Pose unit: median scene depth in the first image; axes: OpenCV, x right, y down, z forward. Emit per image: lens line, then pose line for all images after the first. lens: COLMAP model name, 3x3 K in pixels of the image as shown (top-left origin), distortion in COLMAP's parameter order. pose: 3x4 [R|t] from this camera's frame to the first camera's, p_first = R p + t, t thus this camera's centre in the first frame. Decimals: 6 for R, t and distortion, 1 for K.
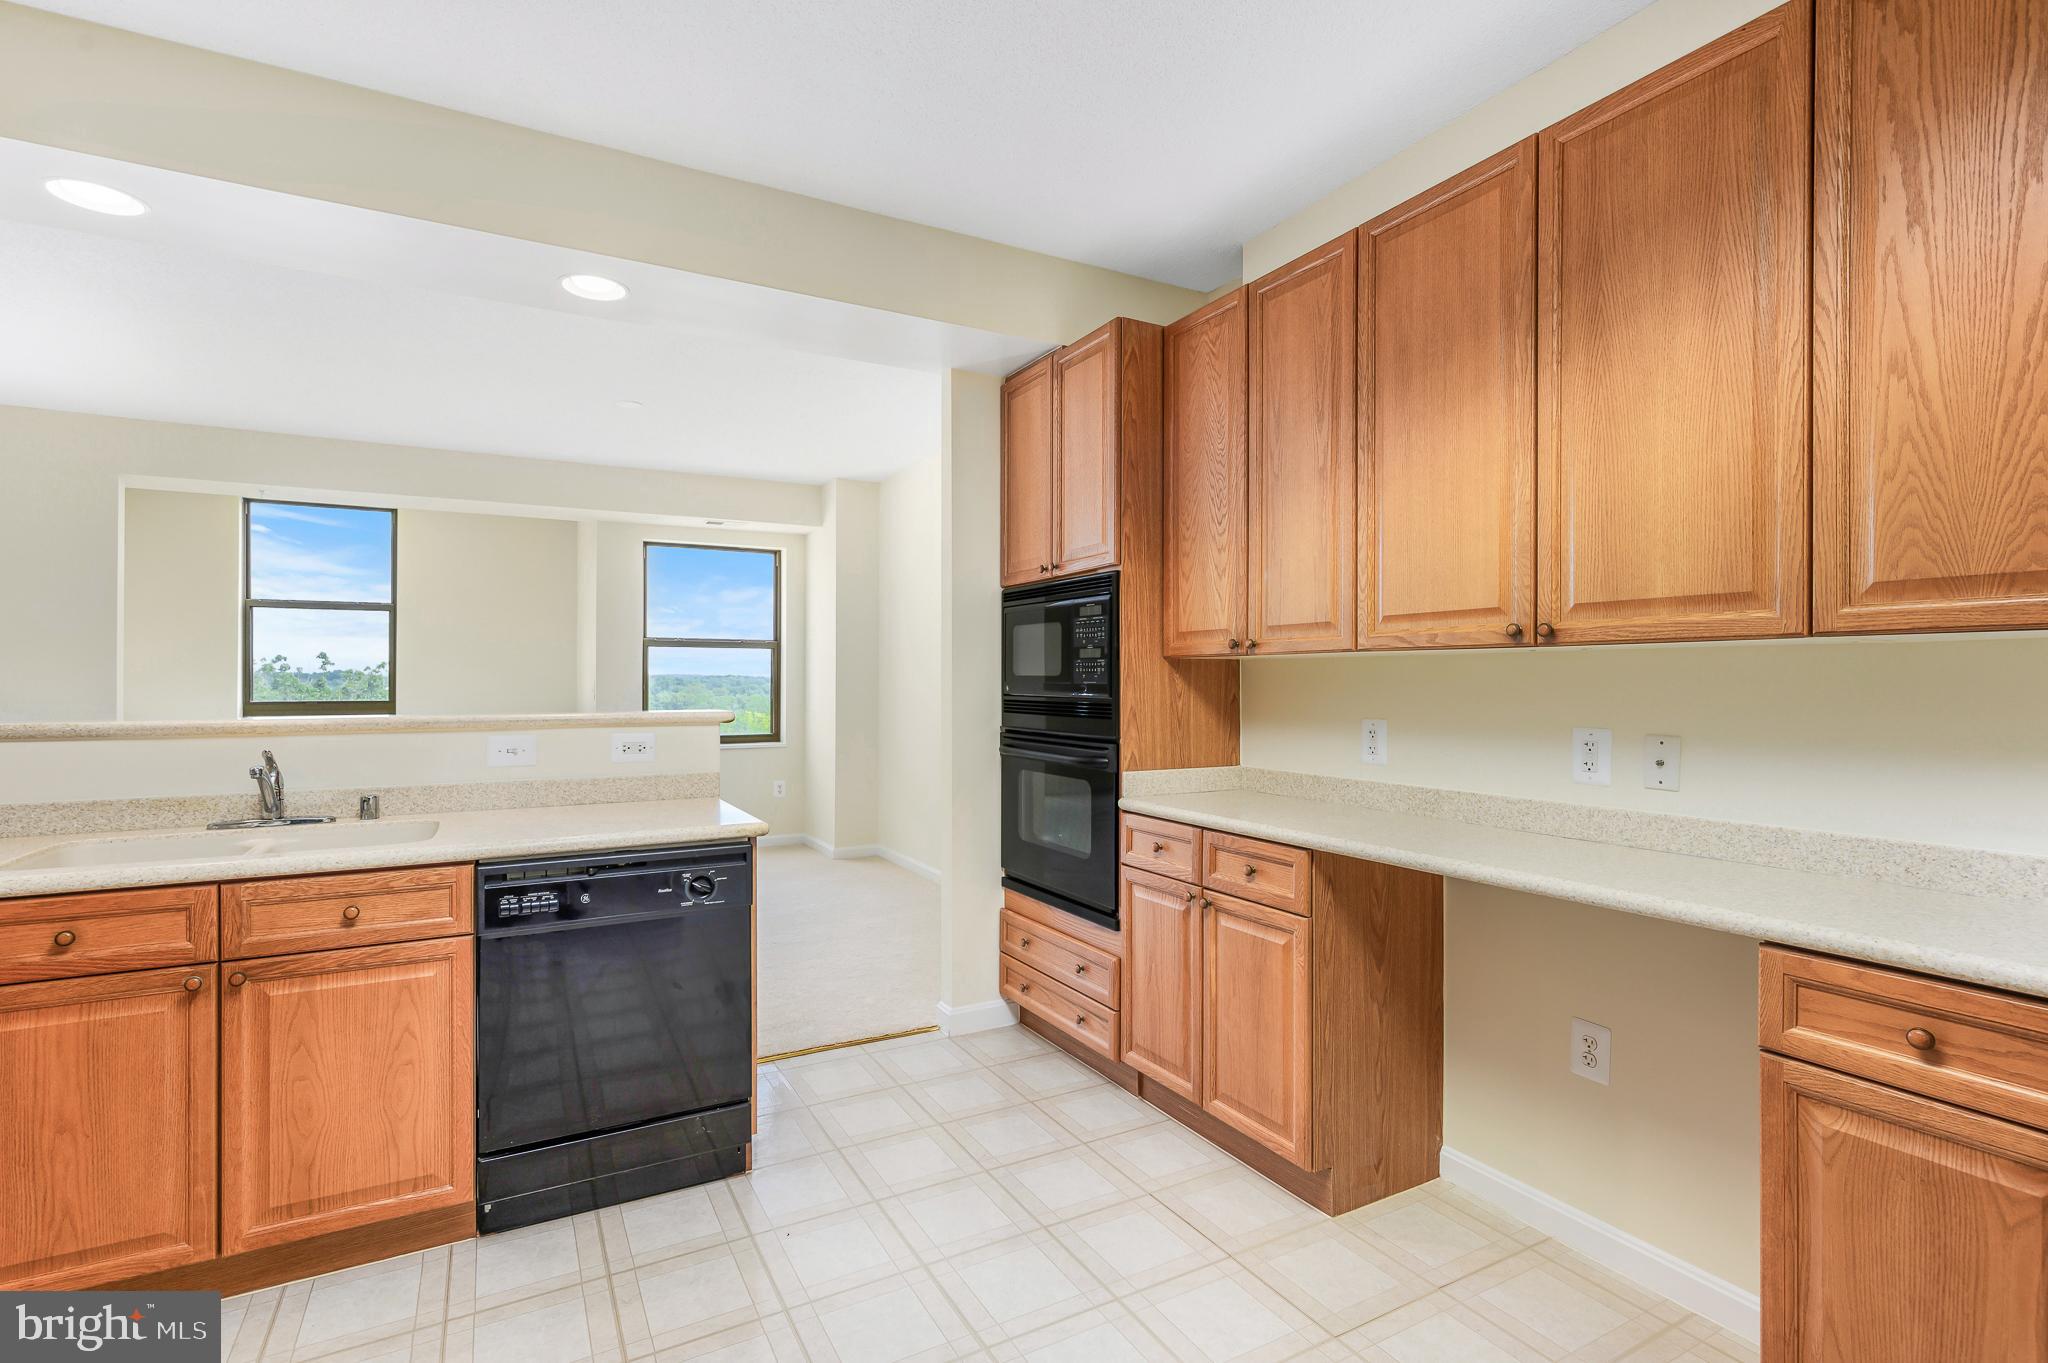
lens RADIAL K [[984.2, 0, 1015.4], [0, 984.2, 677.1], [0, 0, 1]] dist [0.000393, -0.001707]
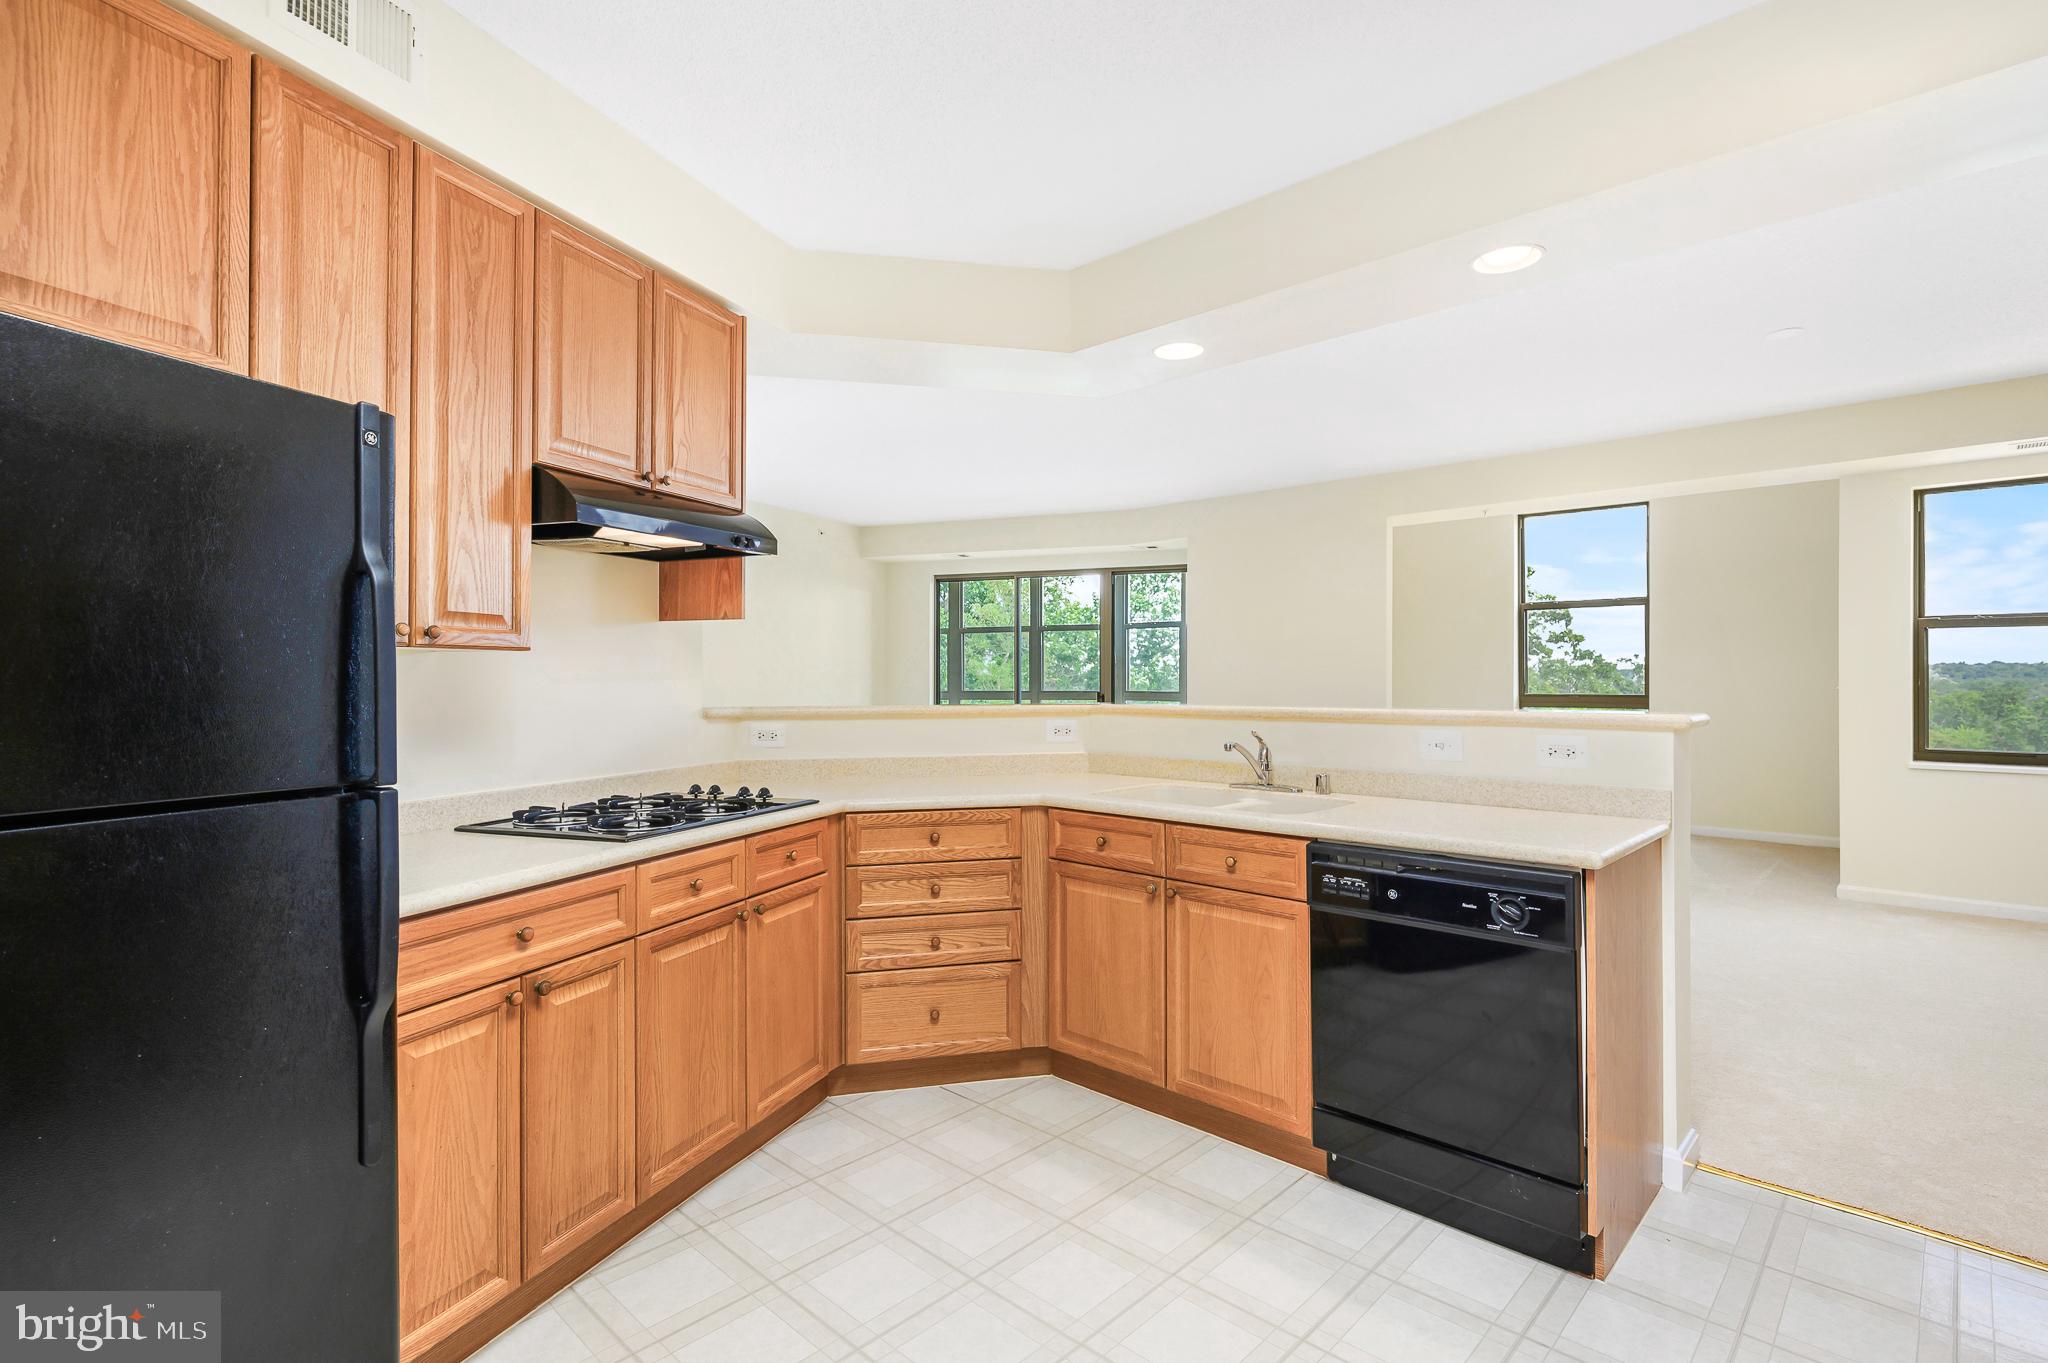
lens RADIAL K [[984.2, 0, 1012.3], [0, 984.2, 675.7], [0, 0, 1]] dist [0.000393, -0.001707]
pose [[0.280743, -0.001063, -0.959782, 0.434145], [0.006315, 0.999980, 0.000740, -0.000413], [0.959762, -0.006268, 0.280744, 0.364680]]
